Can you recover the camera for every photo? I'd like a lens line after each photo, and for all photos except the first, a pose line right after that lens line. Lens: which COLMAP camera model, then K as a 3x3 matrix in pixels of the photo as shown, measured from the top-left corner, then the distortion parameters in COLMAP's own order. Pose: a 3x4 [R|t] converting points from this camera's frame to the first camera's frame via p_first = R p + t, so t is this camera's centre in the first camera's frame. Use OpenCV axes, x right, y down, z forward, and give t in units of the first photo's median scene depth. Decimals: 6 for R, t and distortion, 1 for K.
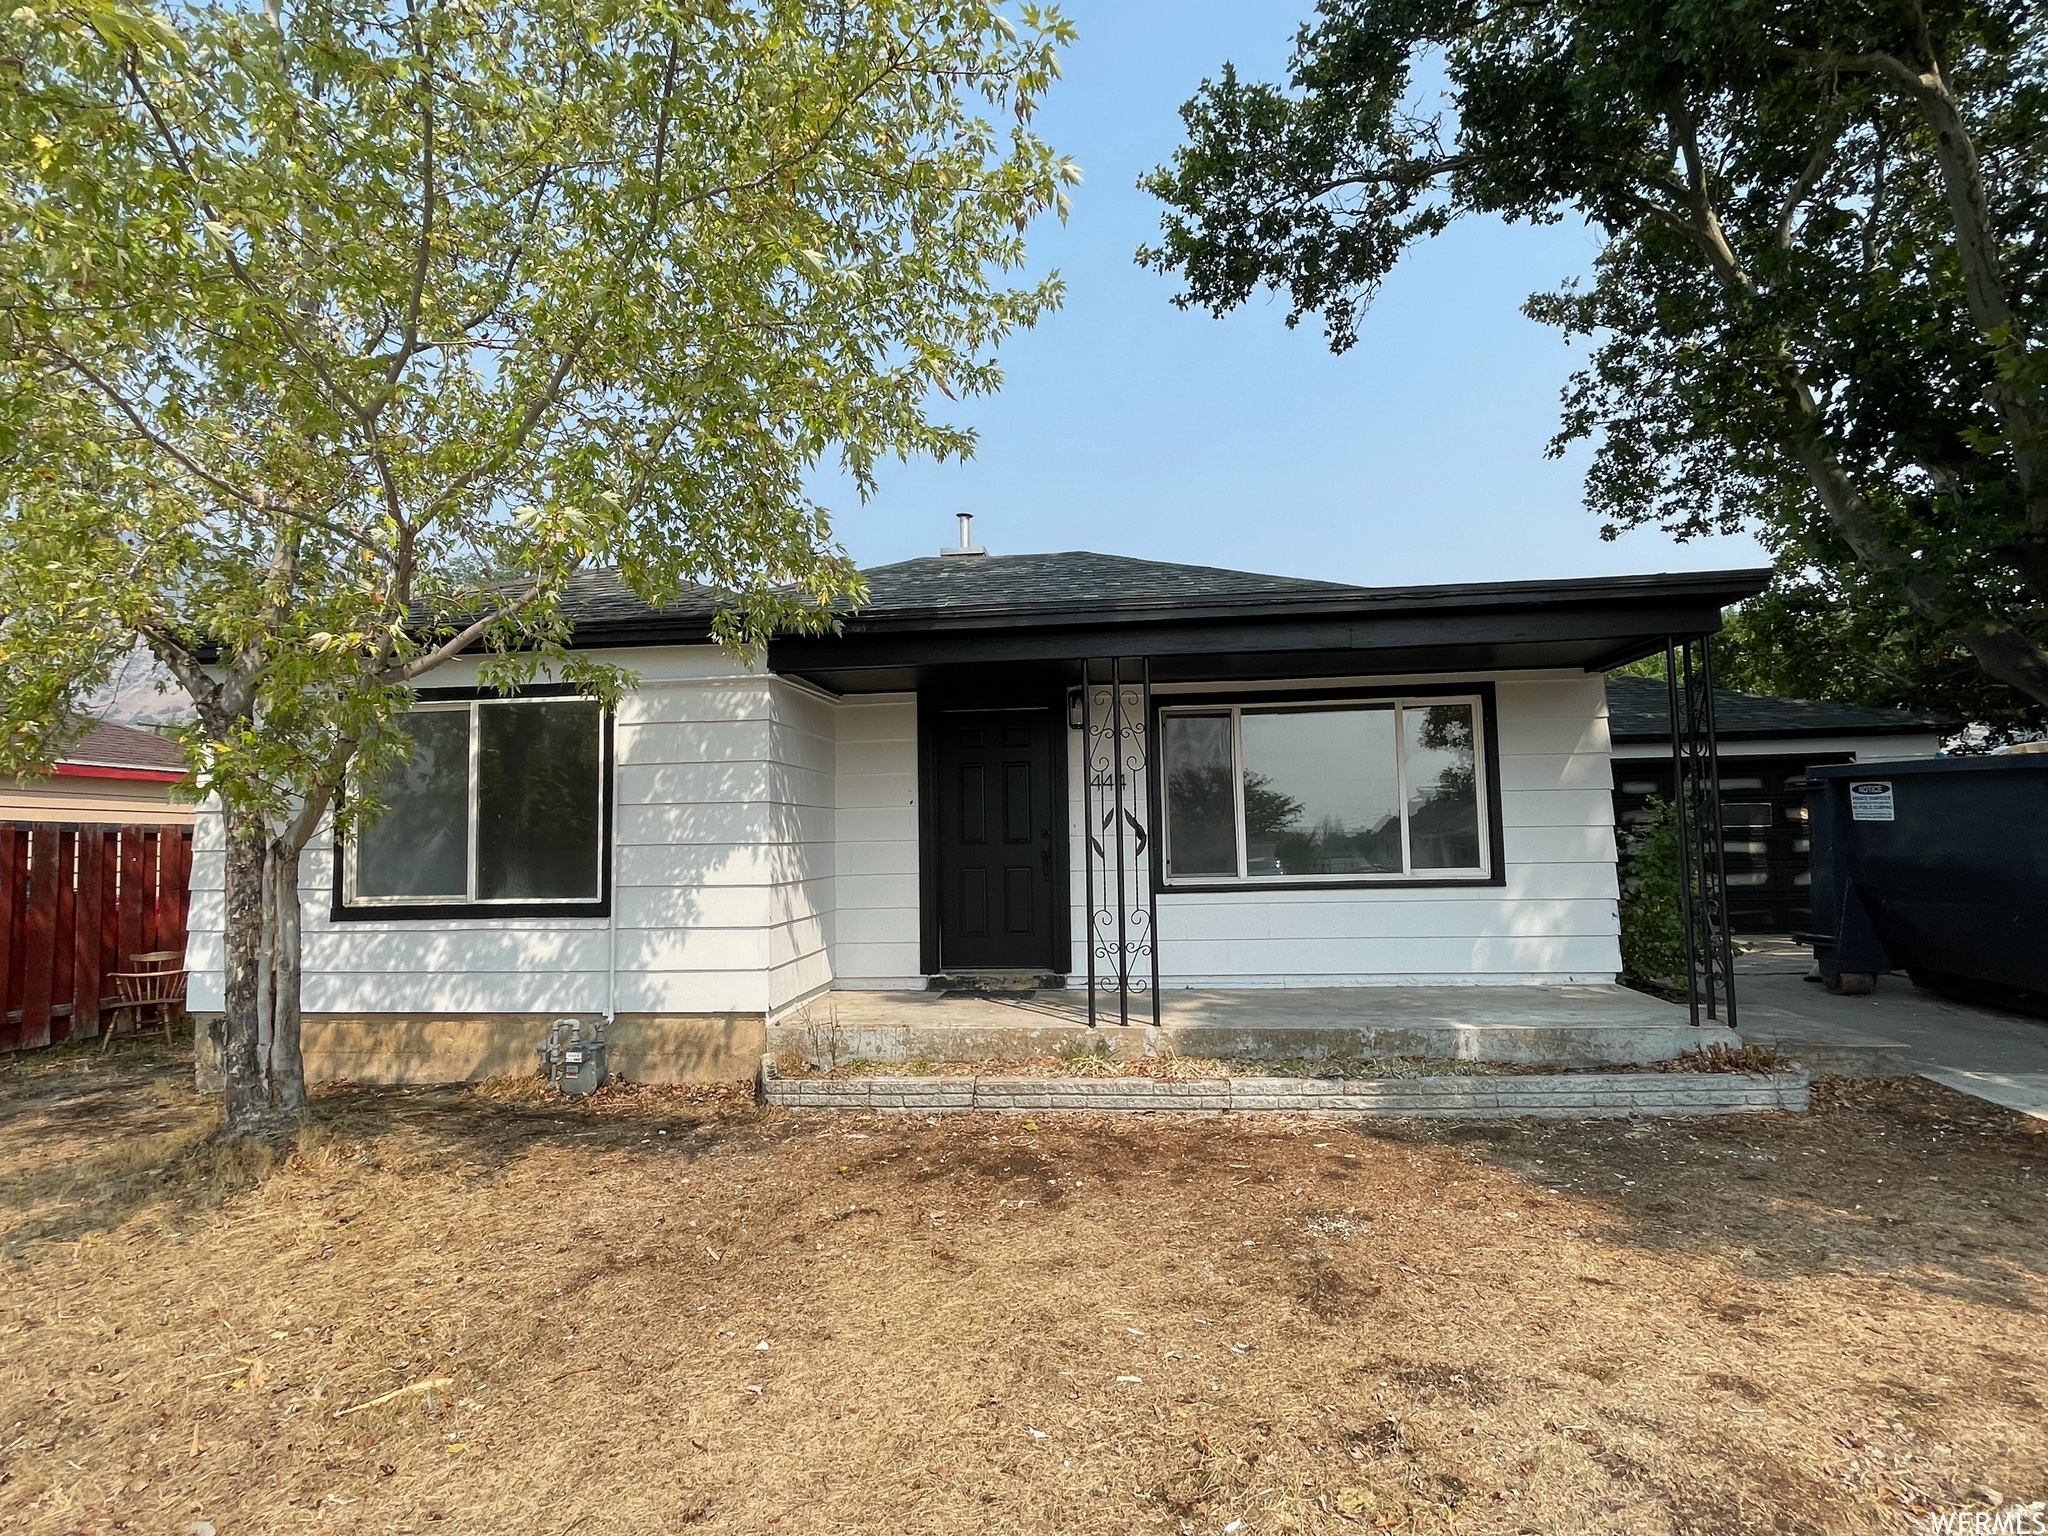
lens RADIAL K [[1028.0, 0, 1029.0], [0, 1028.0, 779.8], [0, 0, 1]] dist [-0.000855, -0.000319]
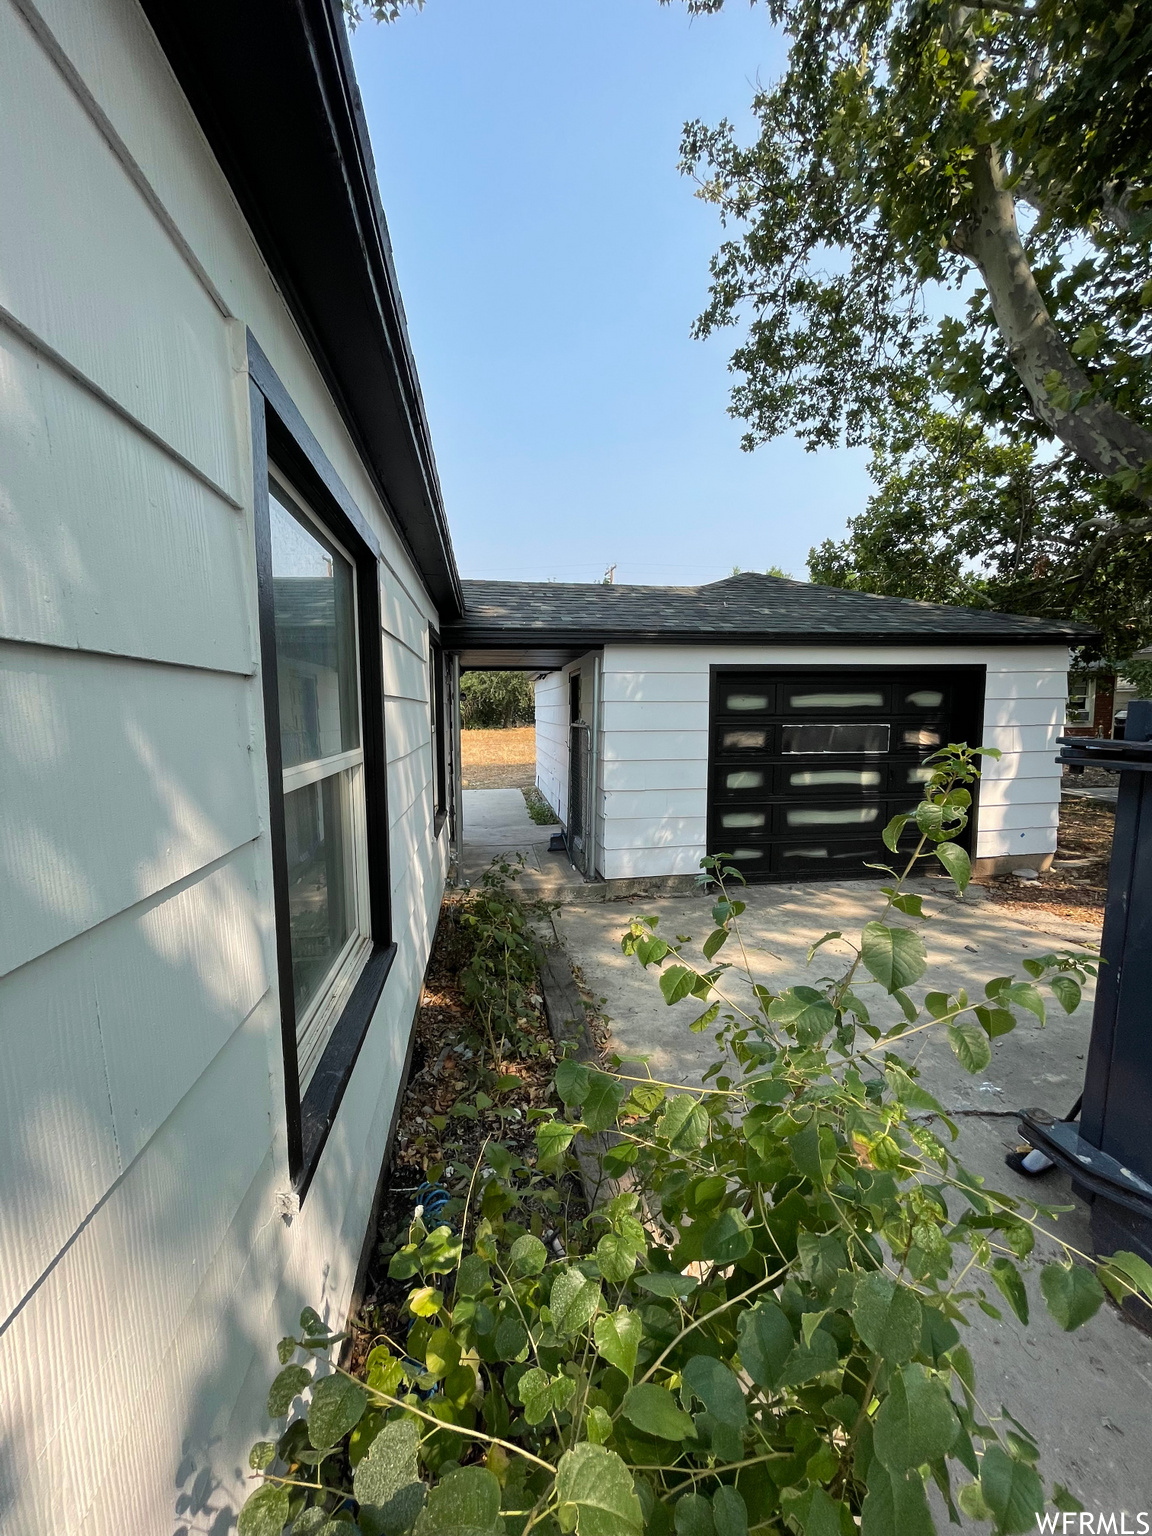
lens RADIAL K [[623.0, 0, 570.5], [0, 623.0, 776.8], [0, 0, 1]] dist [-0.002347, -0.001833]
pose [[0.972059, -0.014326, 0.234300, 0.255794], [-0.025457, 0.985815, 0.165892, -0.009125], [-0.233353, -0.167221, 0.957906, 0.414039]]
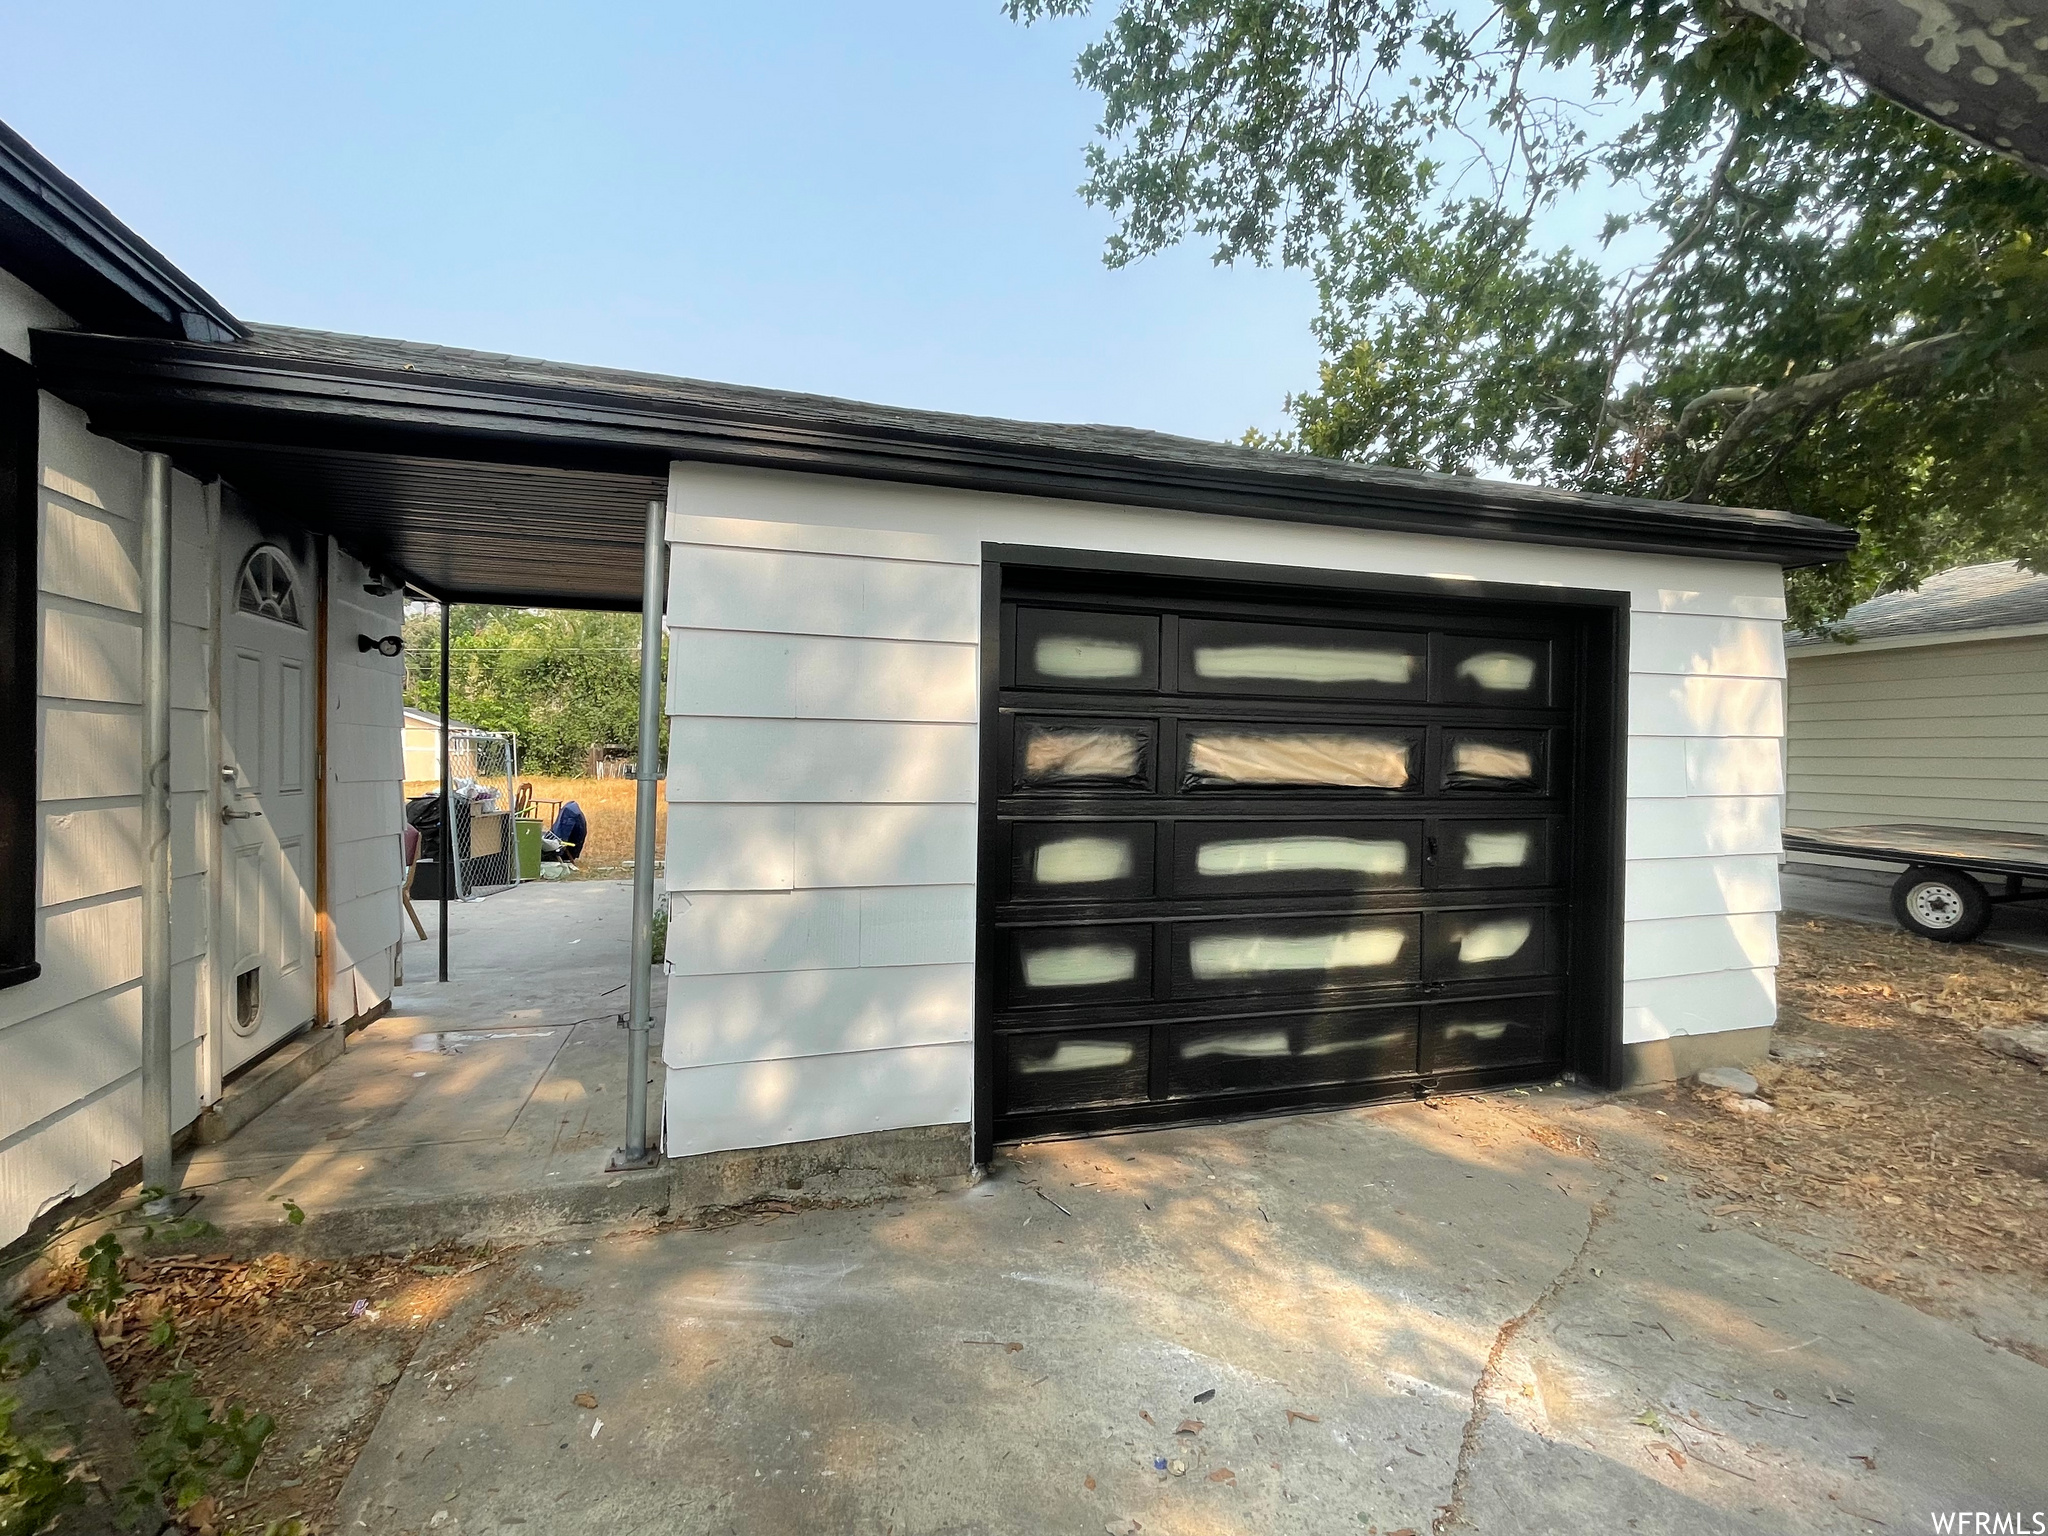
lens RADIAL K [[918.4, 0, 1015.4], [0, 918.4, 758.2], [0, 0, 1]] dist [-0.021830, -0.001214]
pose [[0.927045, 0.028107, 0.373894, 0.349225], [-0.057374, 0.996077, 0.067374, 0.014978], [-0.370534, -0.083910, 0.925021, 0.557264]]
